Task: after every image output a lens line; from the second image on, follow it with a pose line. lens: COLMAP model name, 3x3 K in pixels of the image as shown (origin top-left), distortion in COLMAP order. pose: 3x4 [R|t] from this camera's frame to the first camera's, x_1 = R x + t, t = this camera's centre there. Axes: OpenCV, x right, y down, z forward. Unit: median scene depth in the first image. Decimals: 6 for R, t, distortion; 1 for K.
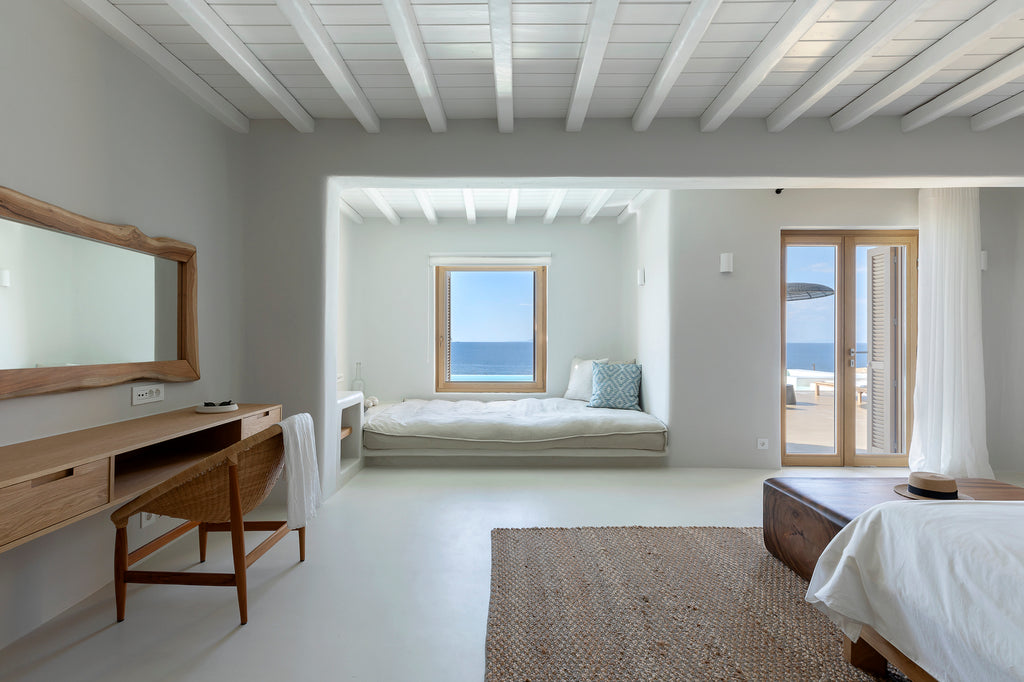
lens RADIAL K [[467.5, 0, 504.7], [0, 467.5, 339.1], [0, 0, 1]] dist [0.001134, 0.000061]
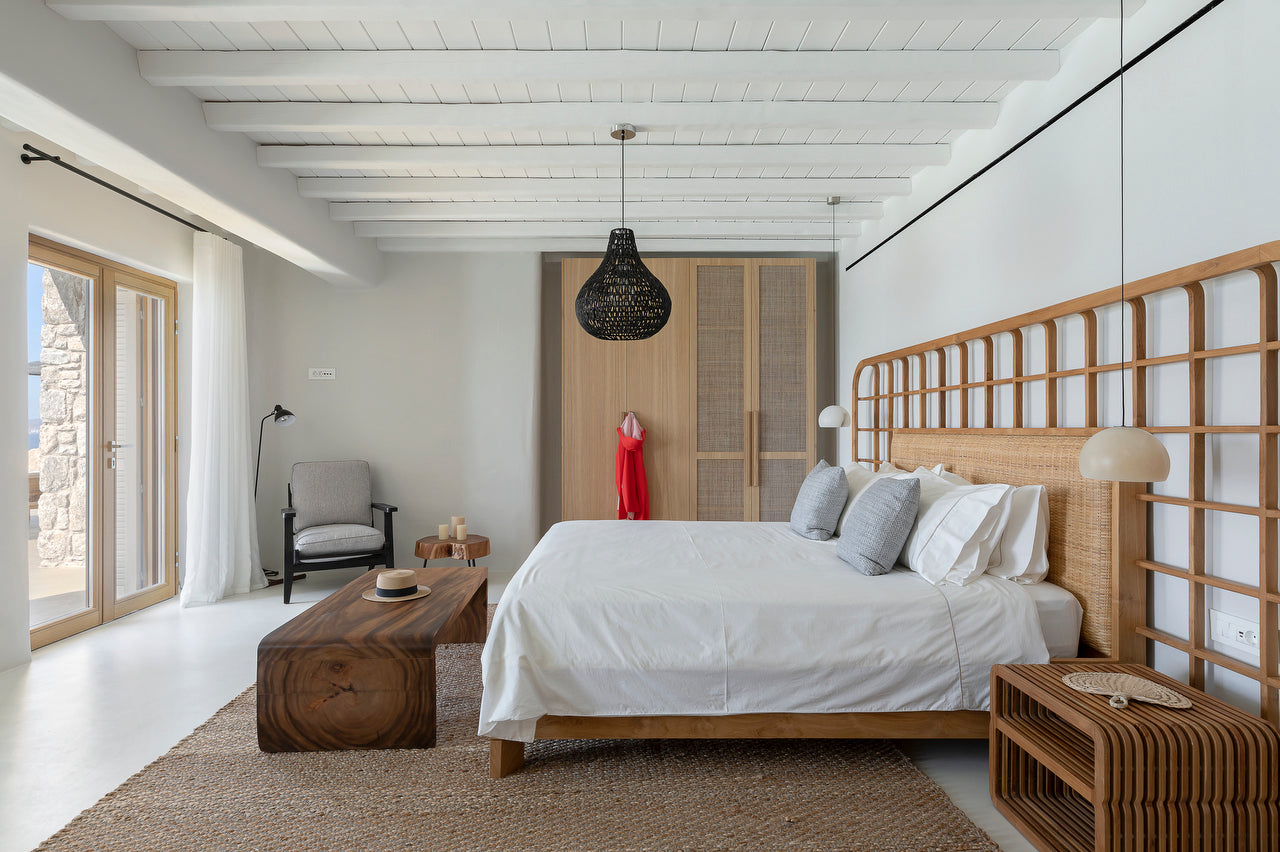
lens RADIAL K [[671.2, 0, 640.0], [0, 671.2, 426.0], [0, 0, 1]] dist [0.000702, -0.000095]
pose [[-0.032768, 0.000209, 0.999463, -0.349965], [0.000158, 1.000000, -0.000204, -0.000513], [-0.999463, 0.000151, -0.032768, 0.451067]]
